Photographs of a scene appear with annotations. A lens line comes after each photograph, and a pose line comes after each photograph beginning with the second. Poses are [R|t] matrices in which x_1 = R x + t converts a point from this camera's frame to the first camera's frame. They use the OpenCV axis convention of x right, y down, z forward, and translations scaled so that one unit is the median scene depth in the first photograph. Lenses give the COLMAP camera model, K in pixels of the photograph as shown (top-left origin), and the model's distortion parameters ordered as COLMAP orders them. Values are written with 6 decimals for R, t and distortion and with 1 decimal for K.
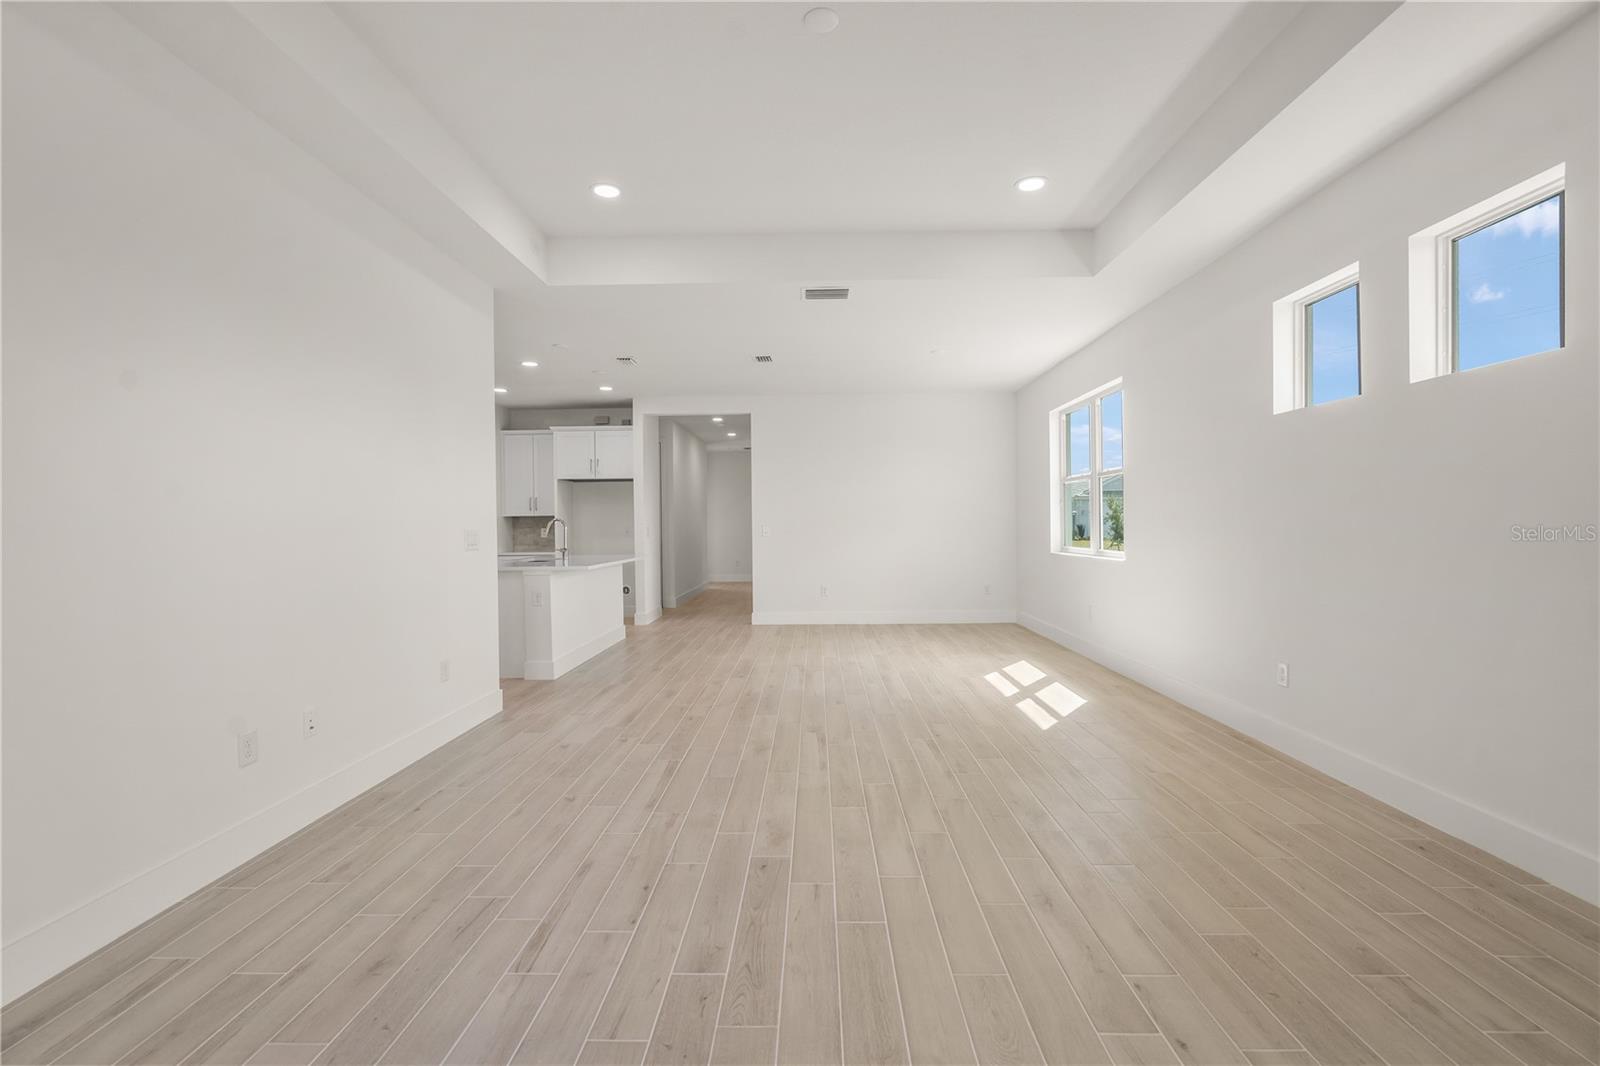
lens RADIAL K [[722.2, 0, 800.0], [0, 722.2, 533.0], [0, 0, 1]] dist [-0.003101, -0.000558]
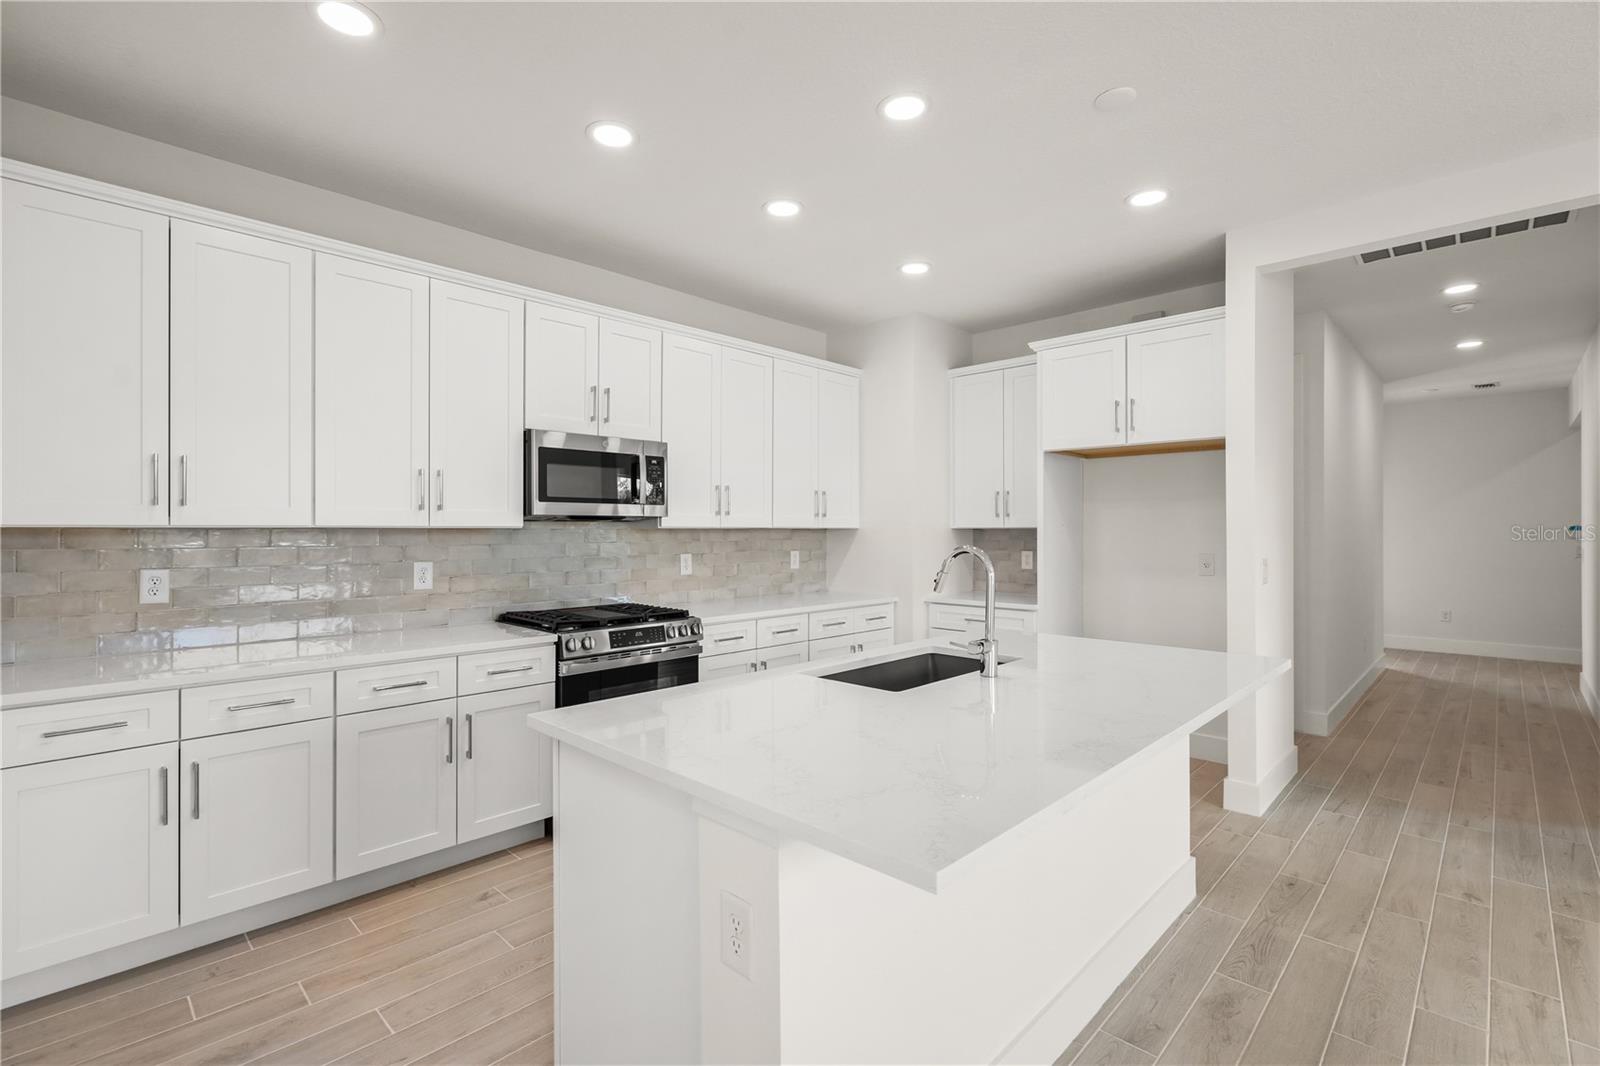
lens RADIAL K [[722.2, 0, 800.0], [0, 722.2, 533.0], [0, 0, 1]] dist [-0.003101, -0.000558]
pose [[0.726099, 0.009839, -0.687520, -0.124519], [-0.015947, 0.999870, -0.002533, -0.016537], [0.687406, 0.012803, 0.726161, 0.541534]]
